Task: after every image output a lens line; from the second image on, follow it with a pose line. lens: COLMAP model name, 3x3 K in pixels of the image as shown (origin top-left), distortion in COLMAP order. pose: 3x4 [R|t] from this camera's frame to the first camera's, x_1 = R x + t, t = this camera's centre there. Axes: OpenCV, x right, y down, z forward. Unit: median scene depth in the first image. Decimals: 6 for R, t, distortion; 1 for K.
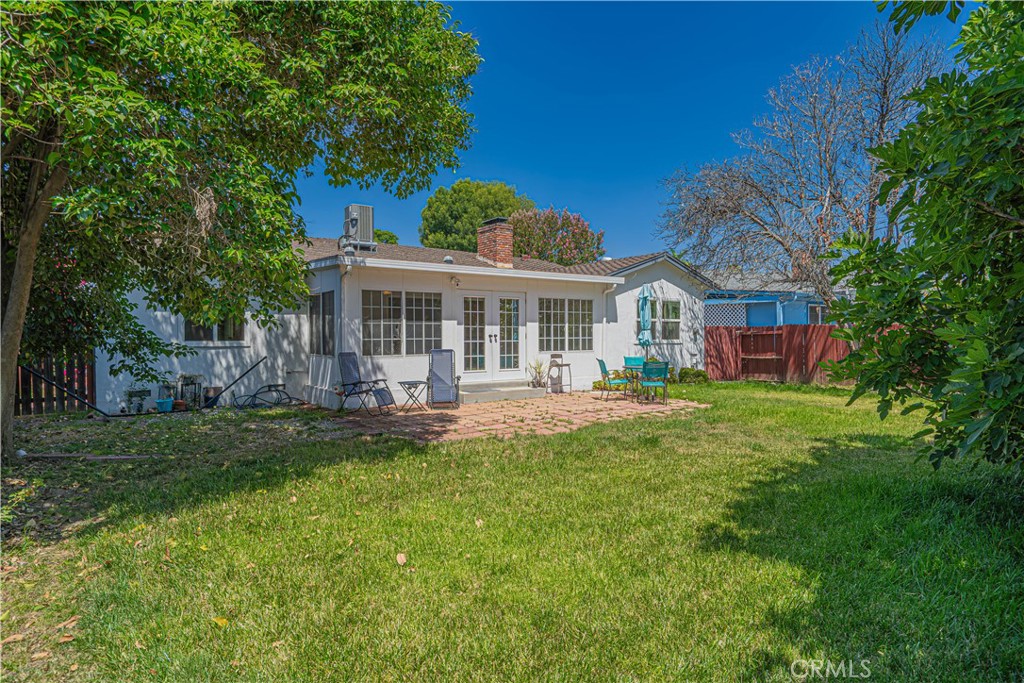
lens RADIAL K [[569.4, 0, 512.0], [0, 569.4, 341.5], [0, 0, 1]] dist [-0.003714, -0.000251]
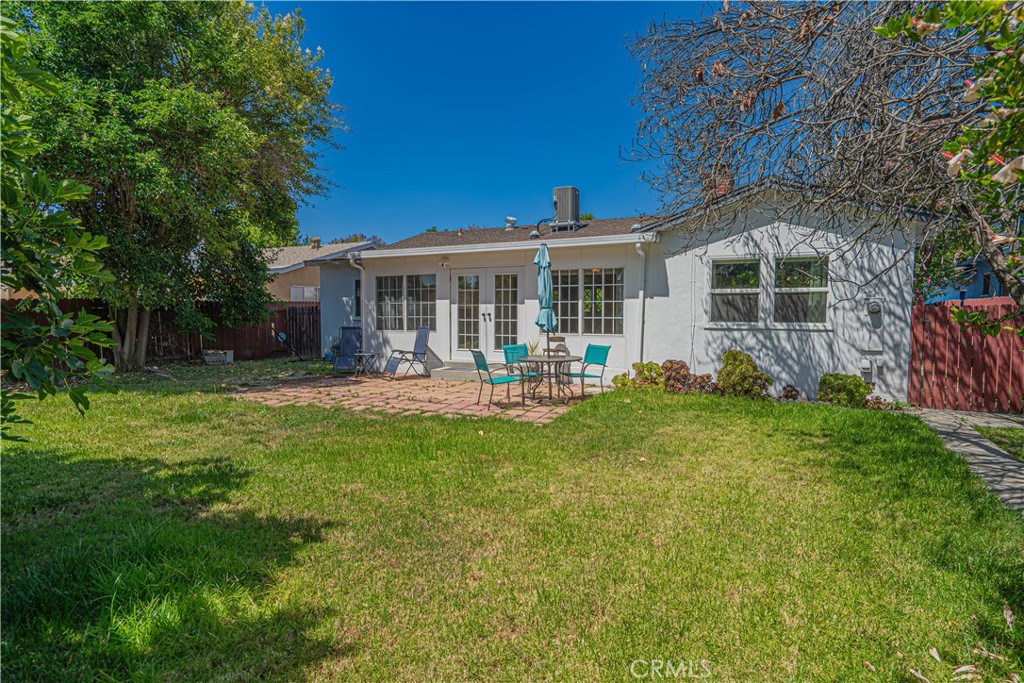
lens RADIAL K [[569.4, 0, 512.0], [0, 569.4, 341.5], [0, 0, 1]] dist [-0.003714, -0.000251]
pose [[0.463092, 0.047519, -0.885035, 0.791068], [-0.013432, 0.998823, 0.046600, -0.009421], [0.886208, -0.009692, 0.463185, 0.559383]]
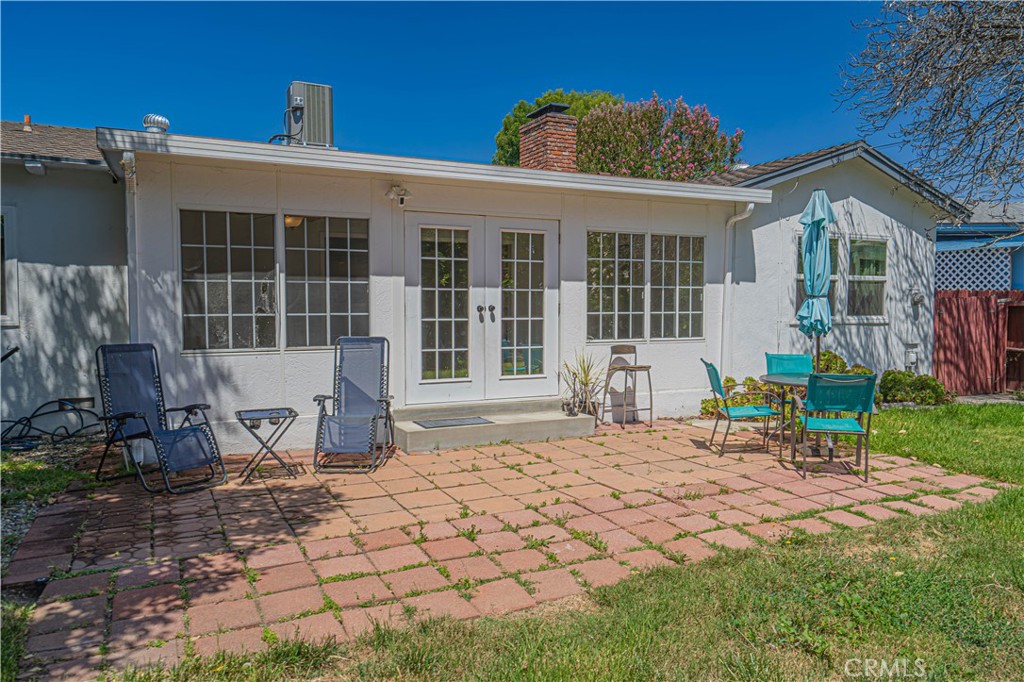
lens RADIAL K [[712.9, 0, 512.0], [0, 712.9, 341.0], [0, 0, 1]] dist [0.005449, 0.001446]
pose [[0.986425, 0.012492, -0.163739, 0.084351], [-0.005640, 0.999091, 0.042246, -0.007473], [0.164118, -0.040749, 0.985599, 0.375188]]
